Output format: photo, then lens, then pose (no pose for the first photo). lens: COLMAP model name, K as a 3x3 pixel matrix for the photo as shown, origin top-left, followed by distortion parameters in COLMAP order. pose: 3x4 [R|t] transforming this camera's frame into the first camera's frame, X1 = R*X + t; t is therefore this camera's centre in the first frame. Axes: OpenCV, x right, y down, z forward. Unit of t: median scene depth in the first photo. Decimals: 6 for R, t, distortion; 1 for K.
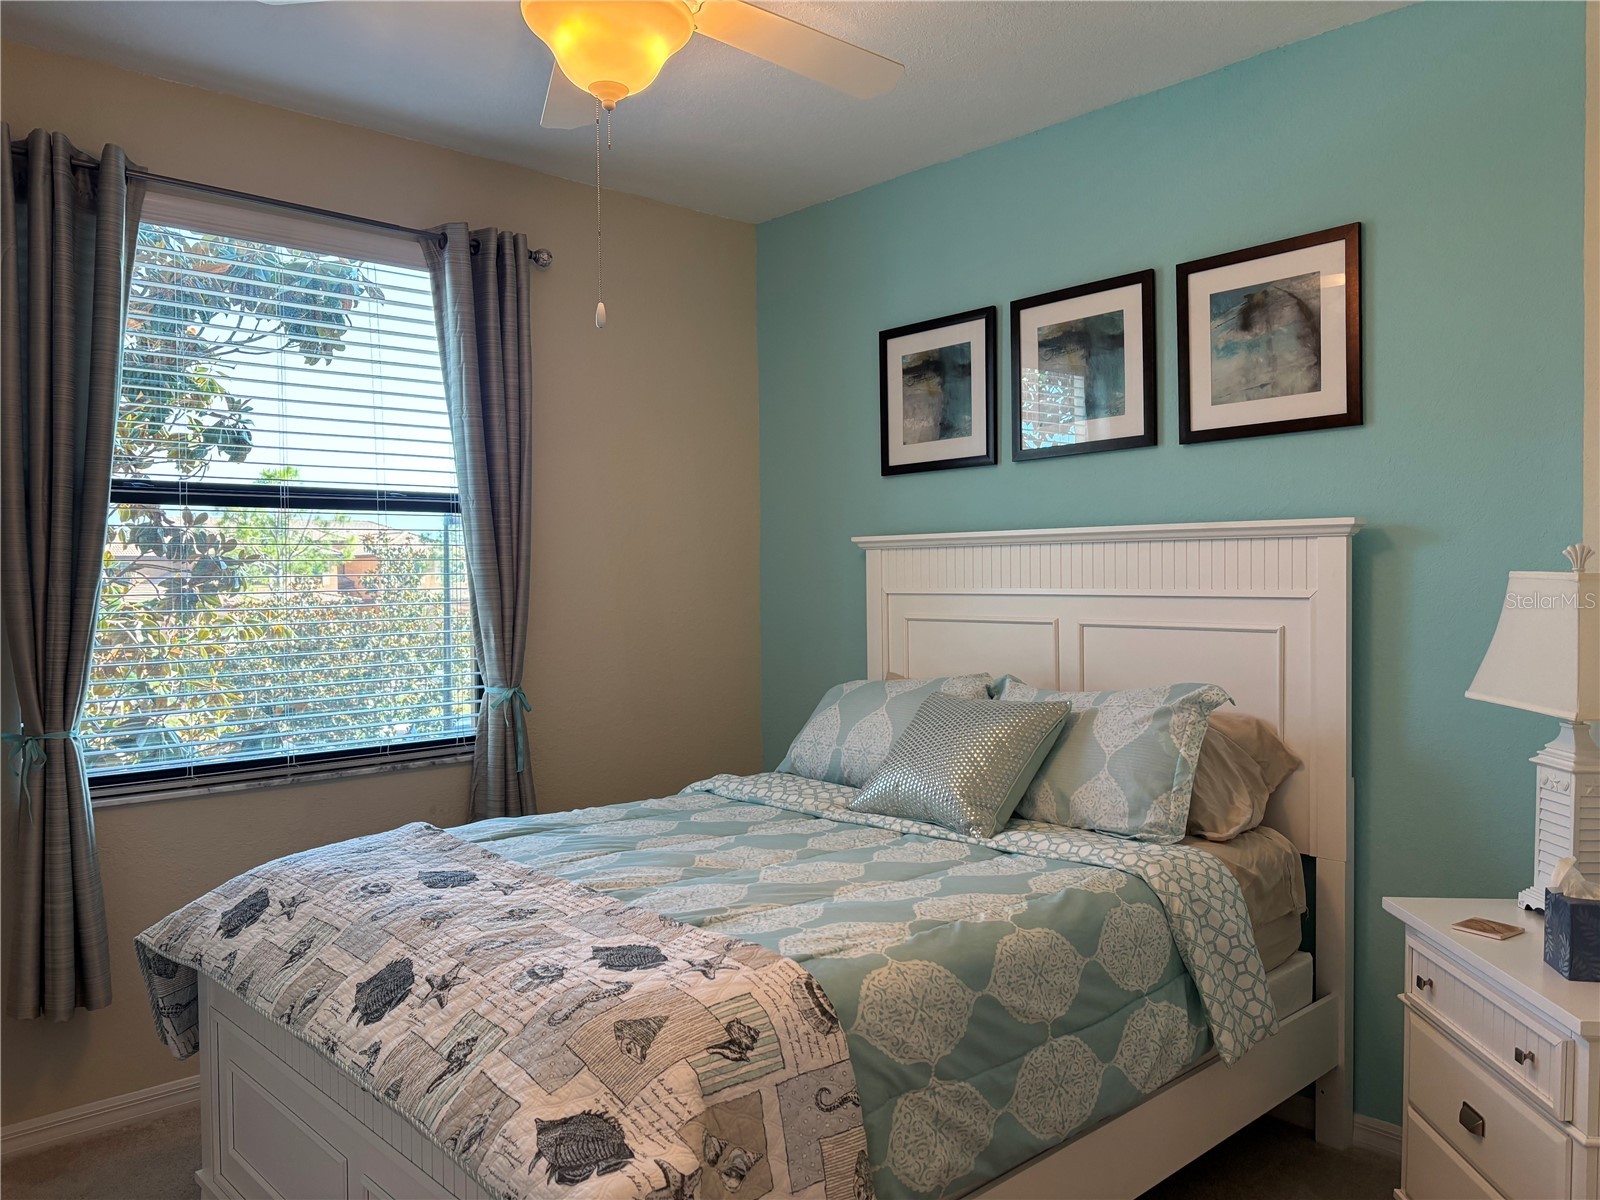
lens RADIAL K [[1201.7, 0, 808.1], [0, 1201.7, 599.9], [0, 0, 1]] dist [0.052157, -0.061256]
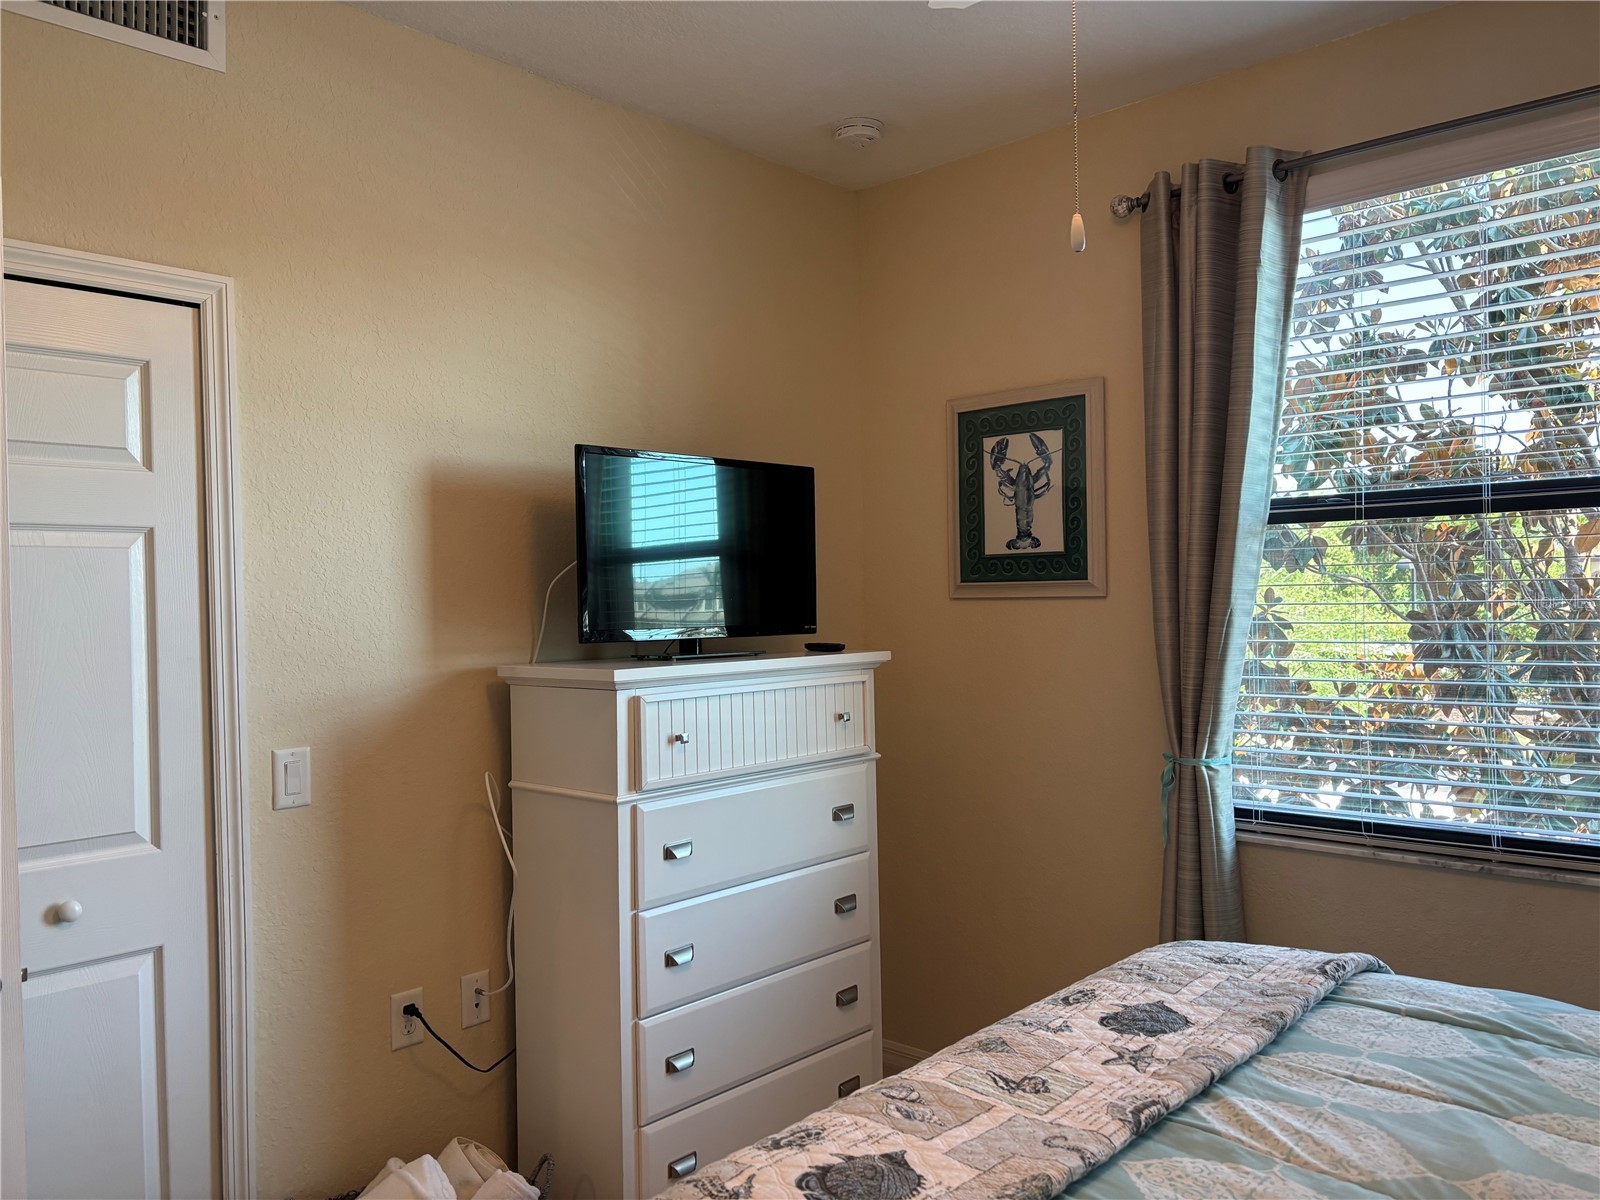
lens RADIAL K [[1201.7, 0, 808.4], [0, 1201.7, 606.7], [0, 0, 1]] dist [0.052157, -0.061256]
pose [[0.070027, 0.015331, -0.997427, 0.441221], [-0.001405, 0.999882, 0.015270, -0.038889], [0.997544, 0.000332, 0.070040, 0.745234]]
